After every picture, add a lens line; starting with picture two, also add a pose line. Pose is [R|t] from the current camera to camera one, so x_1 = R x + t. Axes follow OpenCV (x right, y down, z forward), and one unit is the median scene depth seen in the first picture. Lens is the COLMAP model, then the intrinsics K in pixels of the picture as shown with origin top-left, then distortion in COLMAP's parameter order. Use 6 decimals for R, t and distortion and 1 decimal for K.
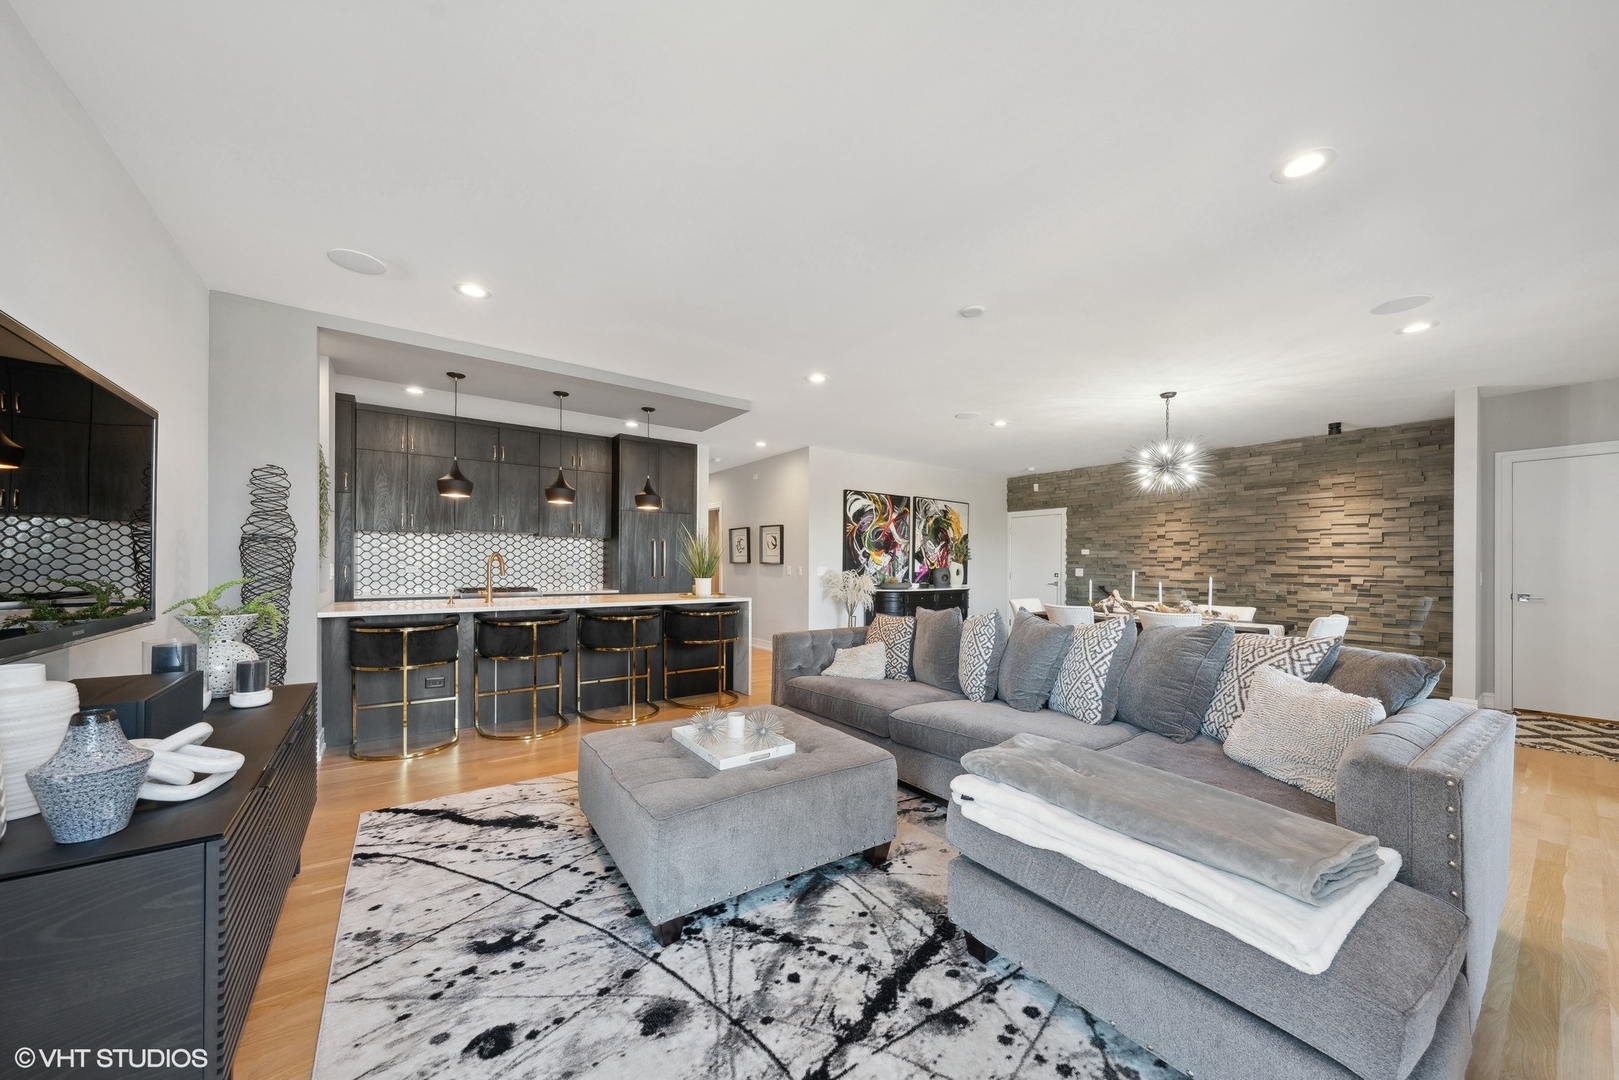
lens RADIAL K [[567.3, 0, 804.7], [0, 567.3, 562.3], [0, 0, 1]] dist [-0.002811, 0.000197]
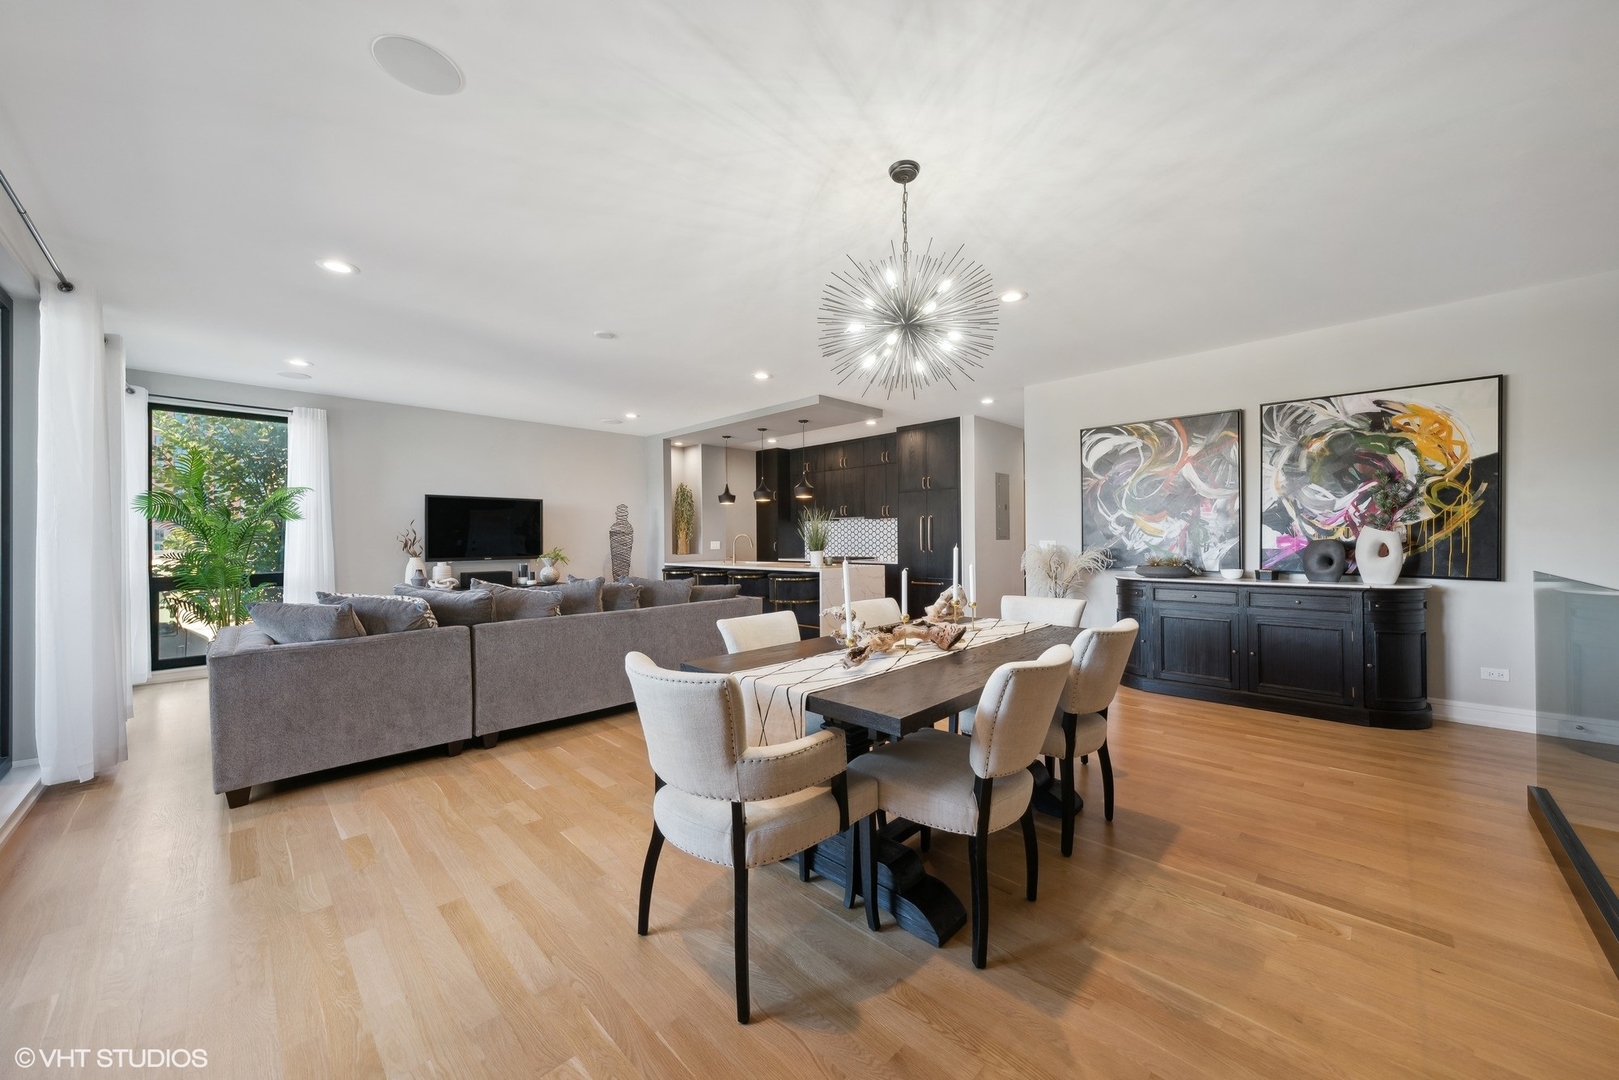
lens RADIAL K [[584.0, 0, 810.2], [0, 584.0, 536.0], [0, 0, 1]] dist [-0.003543, -0.000342]
pose [[0.161477, -0.013347, -0.986786, 0.750972], [0.013980, 0.999839, -0.011236, 0.006464], [0.986777, -0.011981, 0.161637, 0.572449]]
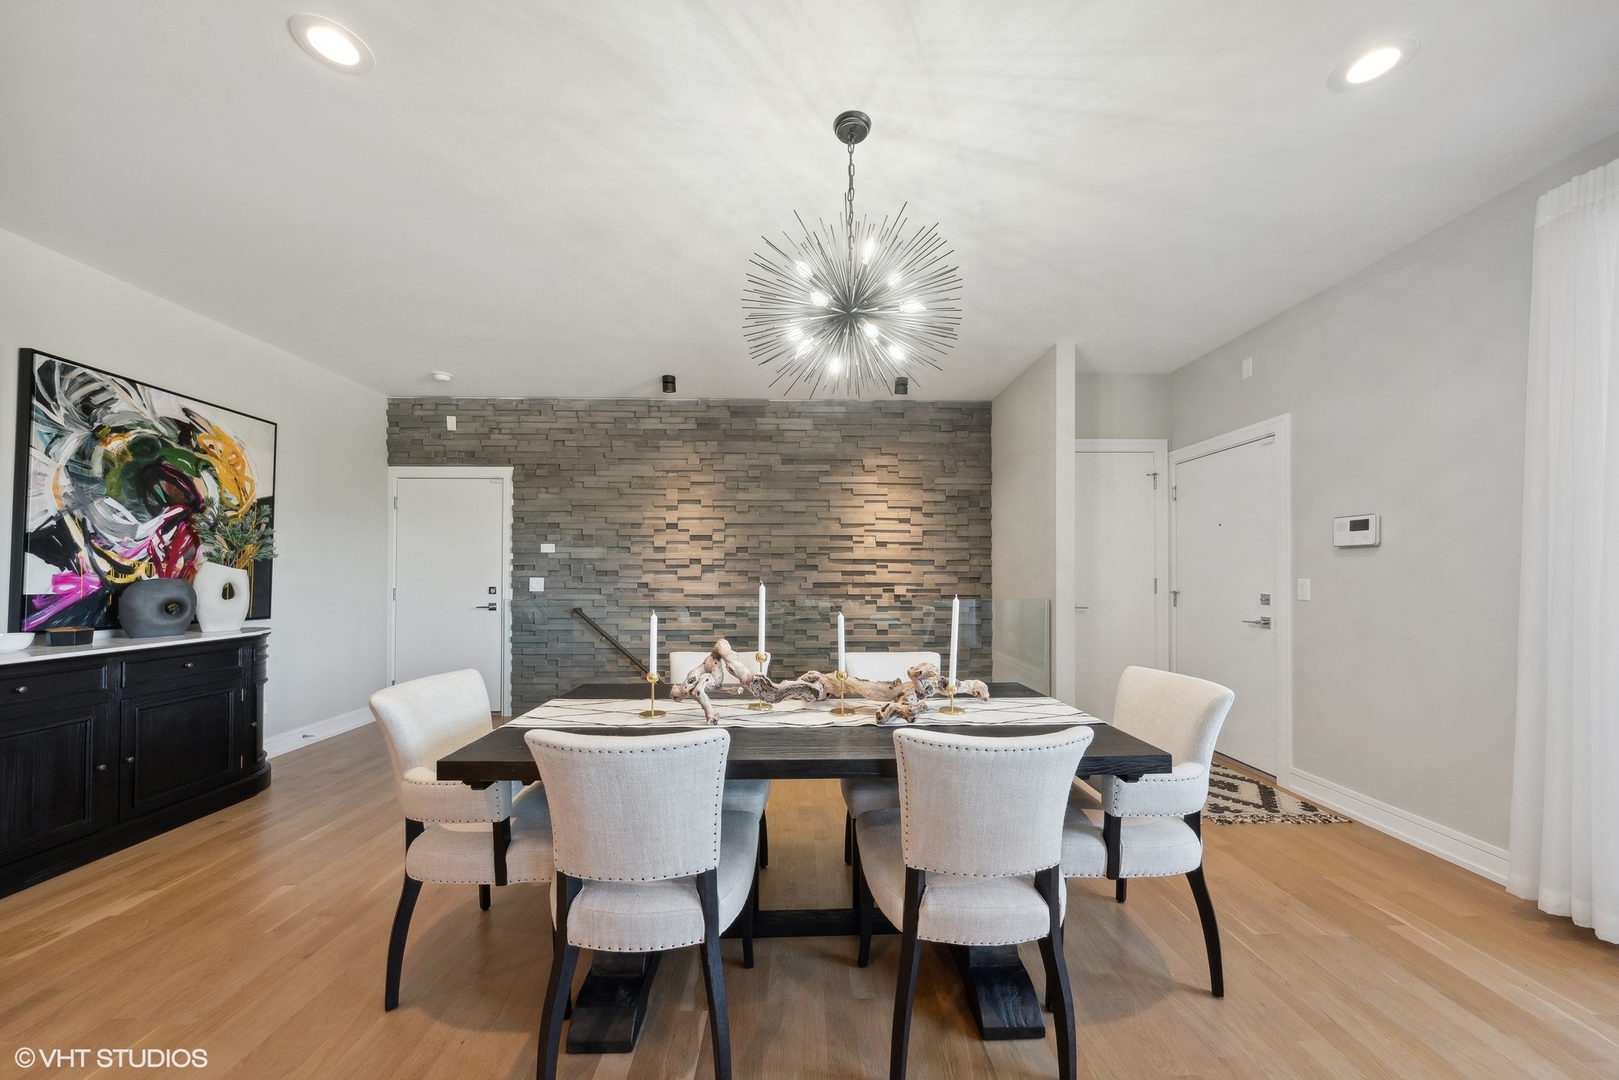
lens RADIAL K [[567.3, 0, 809.3], [0, 567.3, 569.9], [0, 0, 1]] dist [-0.002811, 0.000197]
pose [[0.565866, 0.001346, 0.824496, 0.208464], [-0.001359, 0.999999, -0.000700, 0.003842], [-0.824496, -0.000724, 0.565867, 0.547729]]
